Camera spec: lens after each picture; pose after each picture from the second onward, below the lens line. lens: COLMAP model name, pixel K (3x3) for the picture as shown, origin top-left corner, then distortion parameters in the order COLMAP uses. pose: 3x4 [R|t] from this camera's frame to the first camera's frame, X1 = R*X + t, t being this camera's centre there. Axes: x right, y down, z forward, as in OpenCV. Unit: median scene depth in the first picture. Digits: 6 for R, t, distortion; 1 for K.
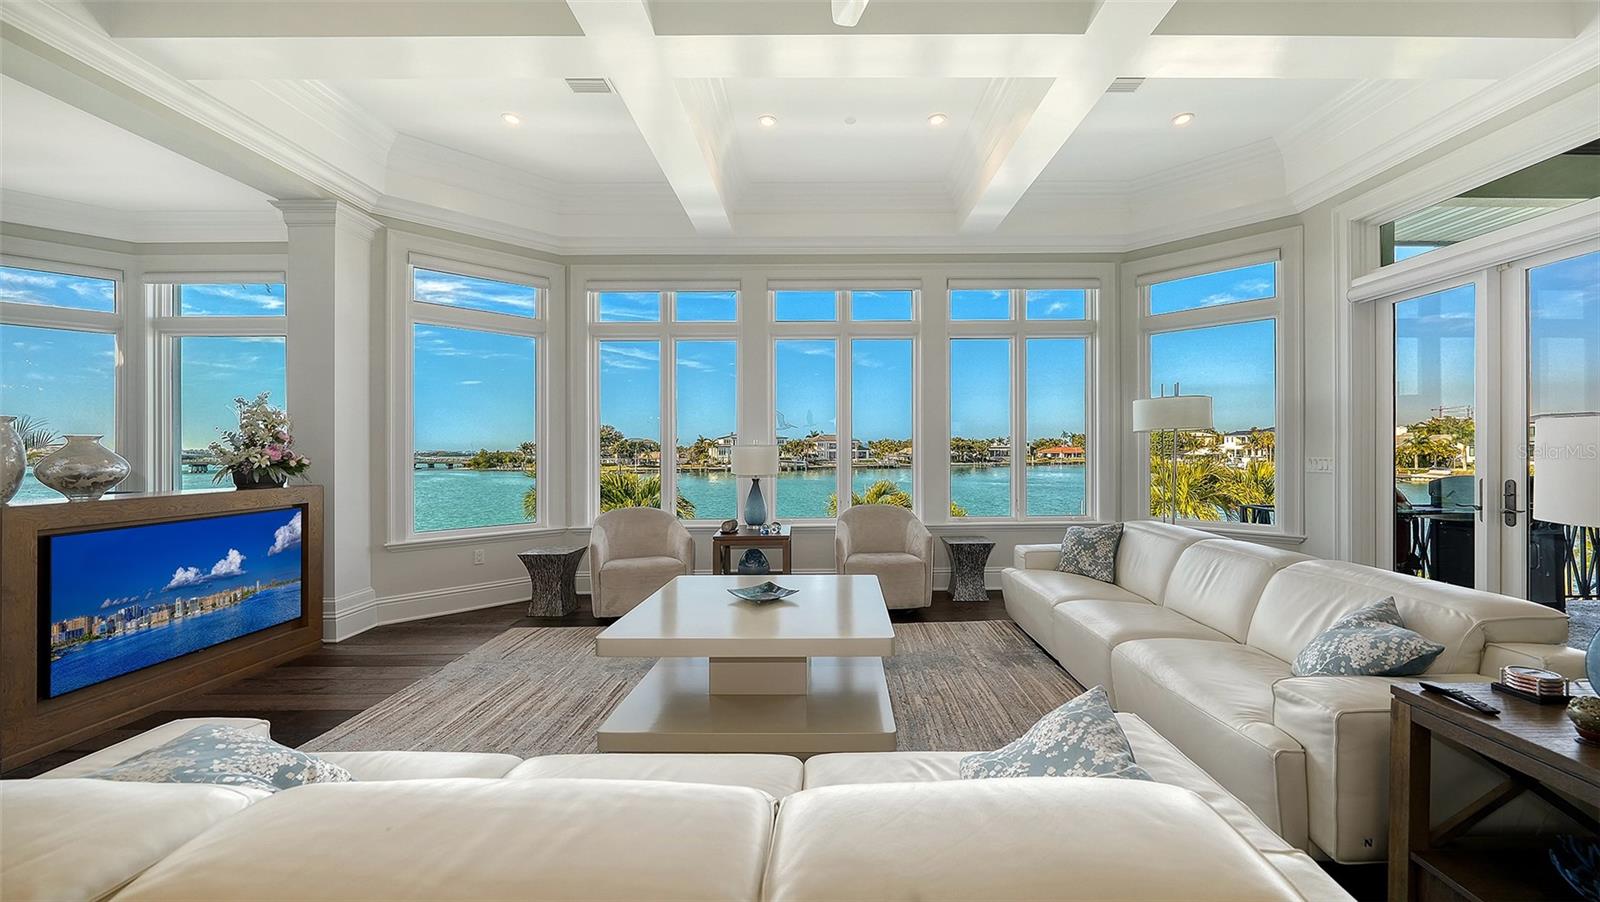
lens RADIAL K [[618.5, 0, 828.9], [0, 618.5, 444.5], [0, 0, 1]] dist [-0.007079, 0.000037]
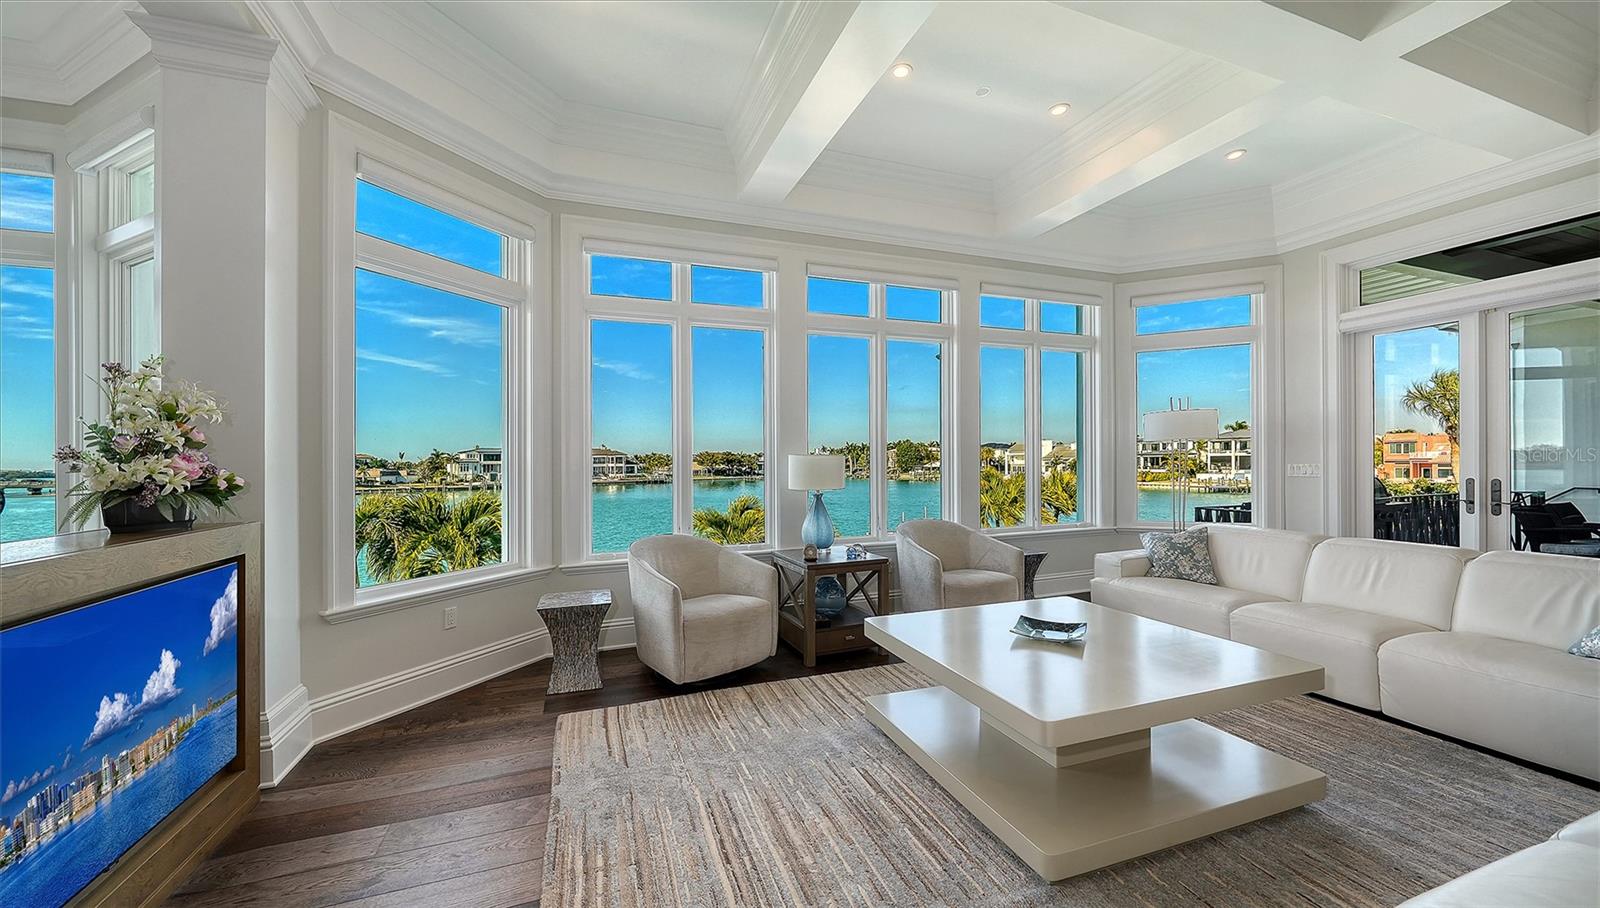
lens RADIAL K [[615.1, 0, 818.4], [0, 615.1, 456.3], [0, 0, 1]] dist [-0.005855, 0.000293]
pose [[0.933161, -0.002355, 0.359452, -0.451657], [0.003784, 0.999987, -0.003270, 0.006840], [-0.359440, 0.004411, 0.933158, 0.227254]]
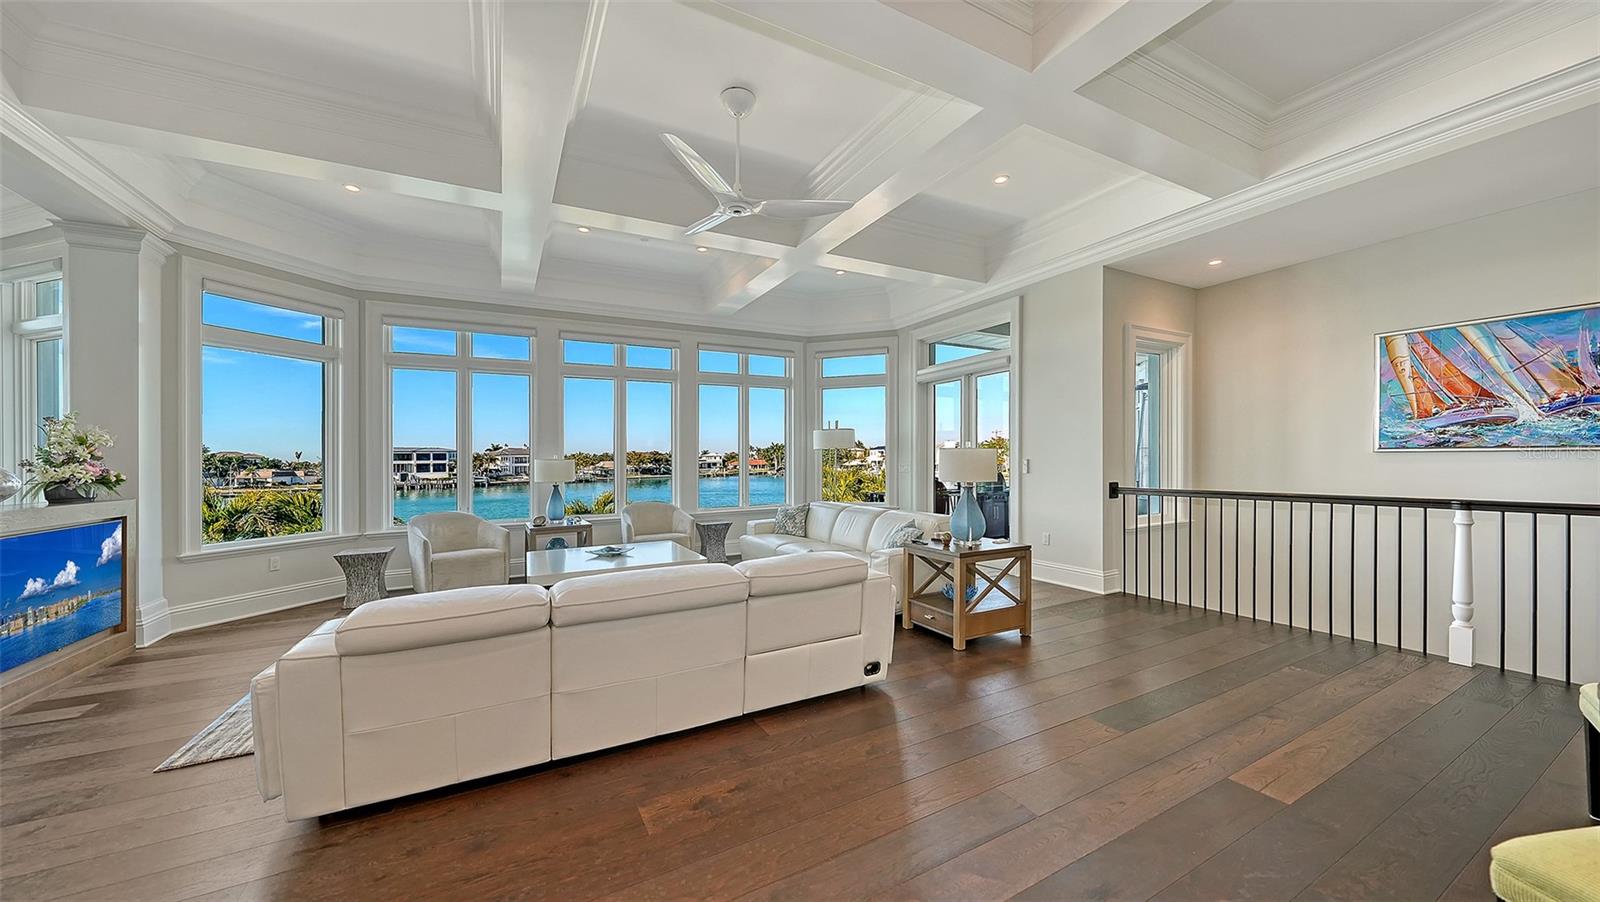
lens RADIAL K [[579.7, 0, 848.0], [0, 579.7, 456.4], [0, 0, 1]] dist [-0.009006, -0.000117]
pose [[0.862131, -0.003961, 0.506671, -0.220222], [0.005029, 0.999987, -0.000740, -0.000939], [-0.506661, 0.003186, 0.862139, -0.396209]]
